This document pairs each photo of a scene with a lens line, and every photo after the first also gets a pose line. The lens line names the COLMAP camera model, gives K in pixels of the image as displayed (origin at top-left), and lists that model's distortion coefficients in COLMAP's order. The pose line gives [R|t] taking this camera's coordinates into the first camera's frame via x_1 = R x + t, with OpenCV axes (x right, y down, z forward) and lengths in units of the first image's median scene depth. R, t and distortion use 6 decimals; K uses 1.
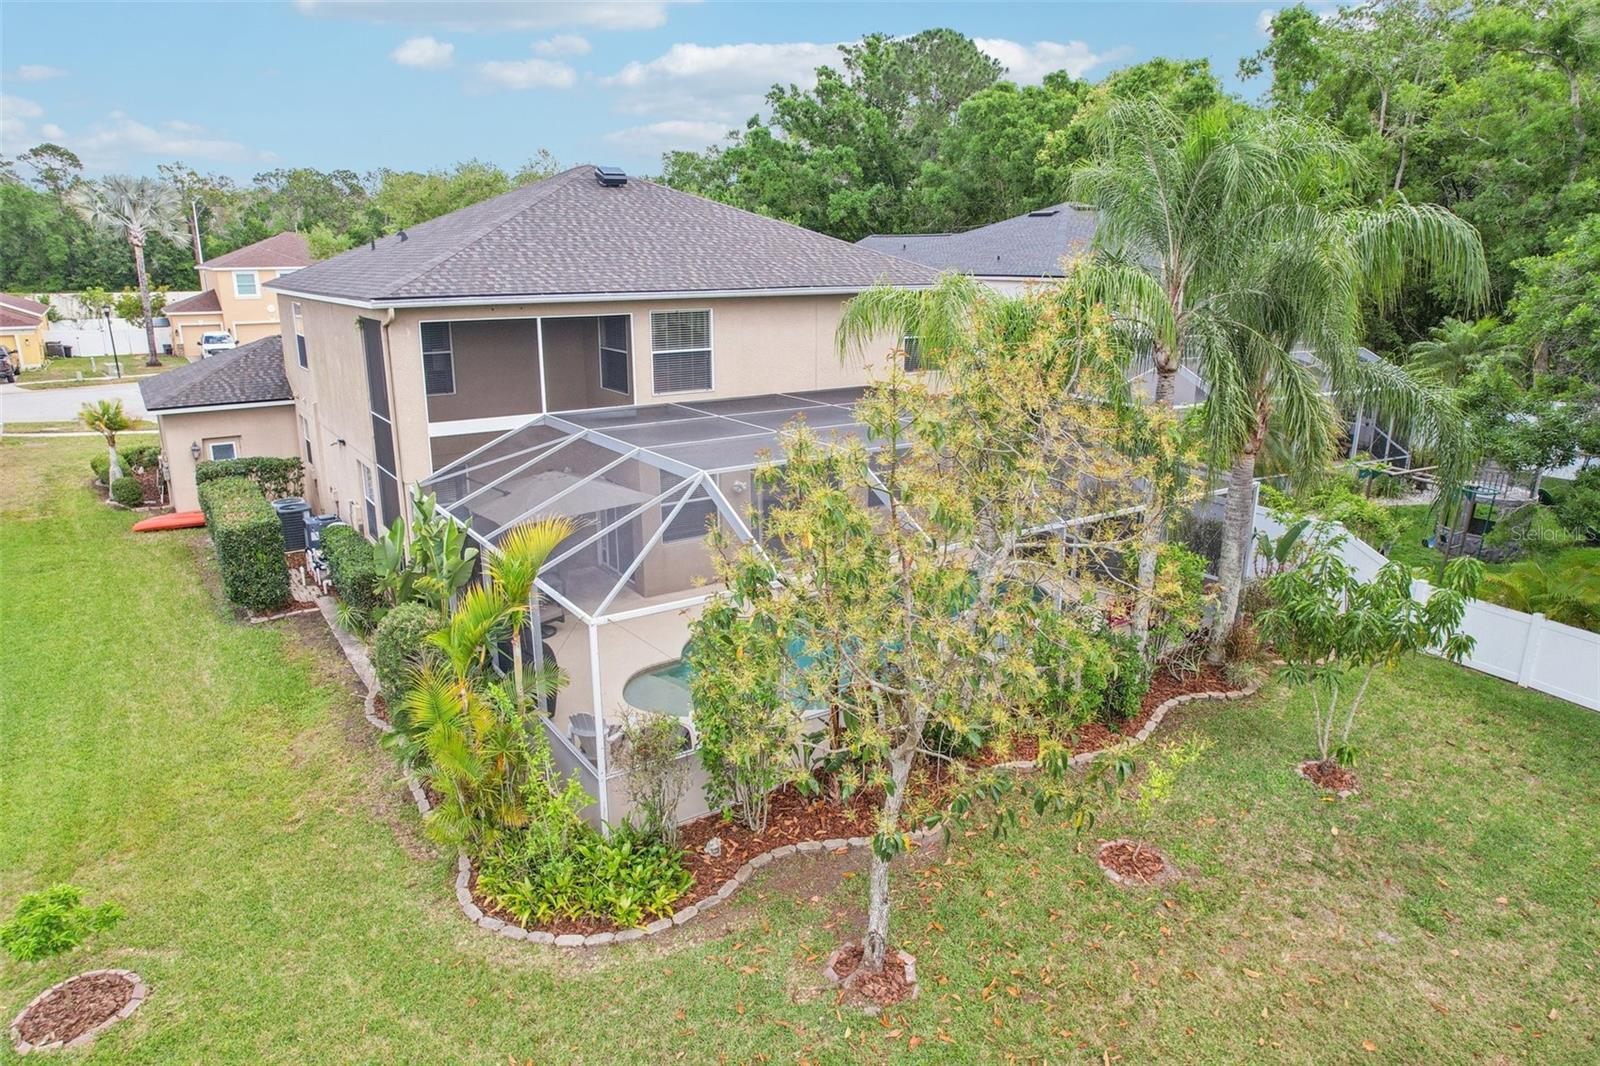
lens RADIAL K [[1031.2, 0, 800.0], [0, 1031.2, 533.0], [0, 0, 1]] dist [-0.070982, 0.066753]
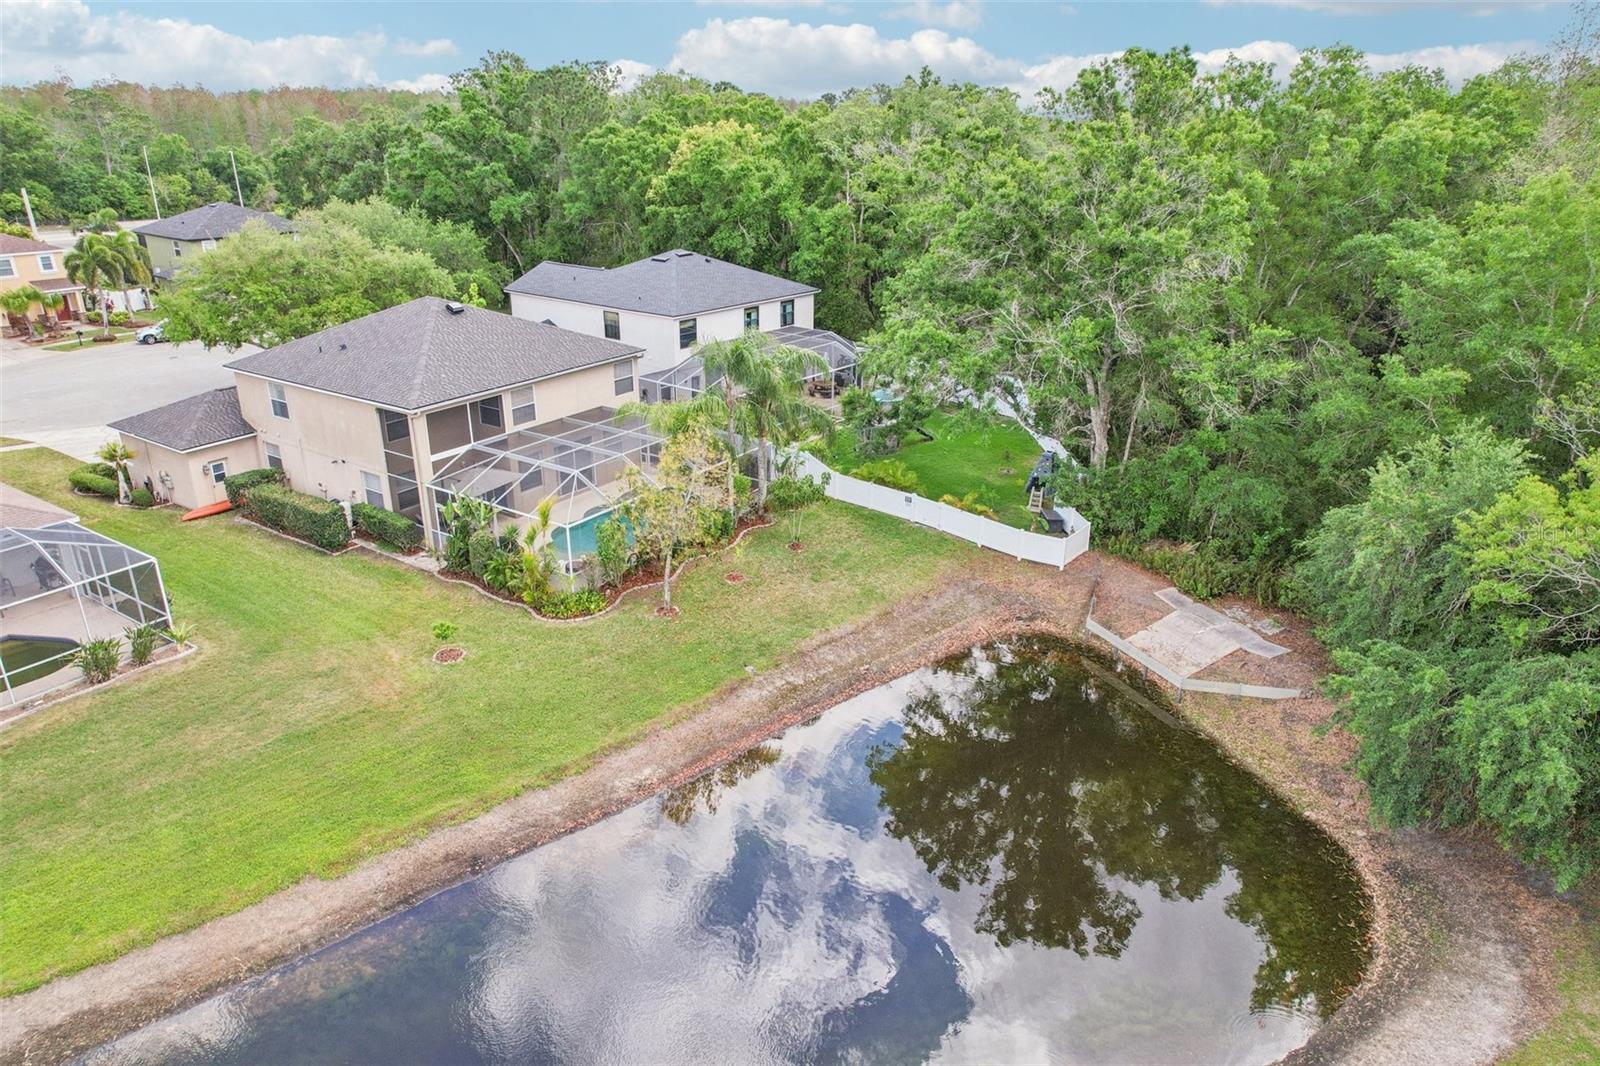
lens RADIAL K [[1031.2, 0, 800.0], [0, 1031.2, 533.0], [0, 0, 1]] dist [-0.070982, 0.066753]
pose [[0.928398, -0.135542, 0.345986, -0.418098], [0.095024, 0.986741, 0.131579, -0.163214], [-0.359233, -0.089280, 0.928968, -1.479274]]
